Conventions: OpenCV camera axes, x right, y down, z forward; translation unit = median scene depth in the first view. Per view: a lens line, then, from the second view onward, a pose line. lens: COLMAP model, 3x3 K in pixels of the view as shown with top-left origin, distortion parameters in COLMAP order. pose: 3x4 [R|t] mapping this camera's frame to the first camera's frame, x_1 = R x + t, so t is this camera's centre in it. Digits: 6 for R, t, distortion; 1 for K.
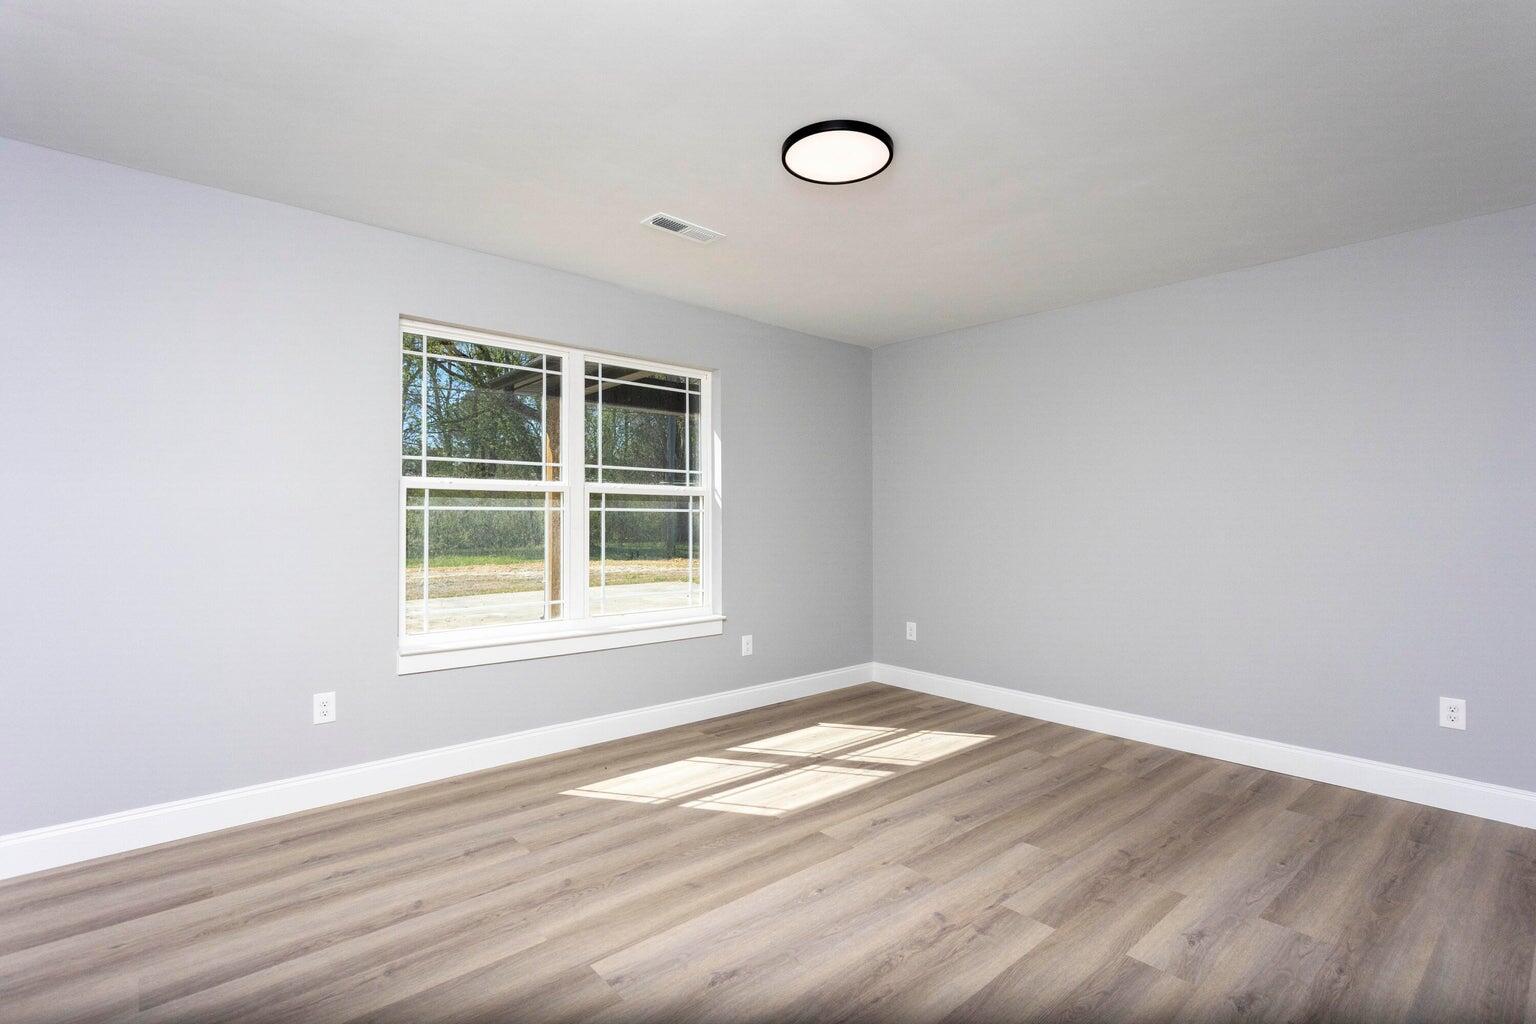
lens RADIAL K [[749.1, 0, 768.0], [0, 749.1, 512.0], [0, 0, 1]] dist [0.170631, 0.000164]
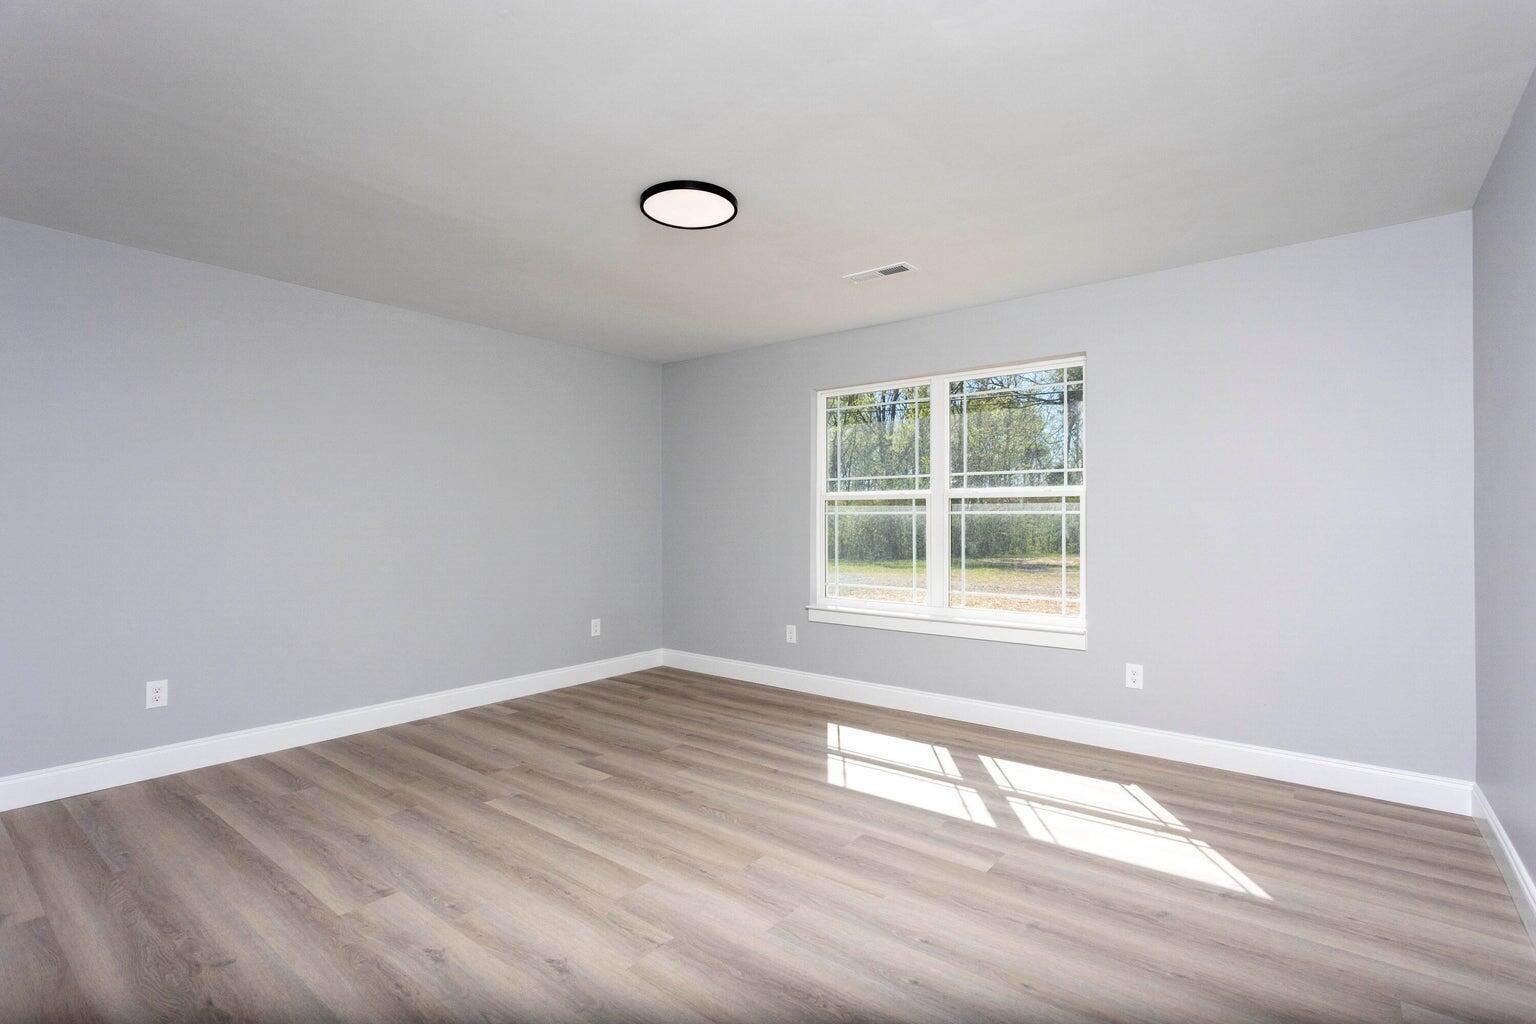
lens RADIAL K [[714.0, 0, 766.4], [0, 714.0, 516.7], [0, 0, 1]] dist [-0.000742, 0.000703]
pose [[0.199415, -0.004231, -0.979906, 0.754468], [0.004526, 0.999984, -0.003397, 0.004955], [0.979905, -0.003757, 0.199431, 0.520295]]
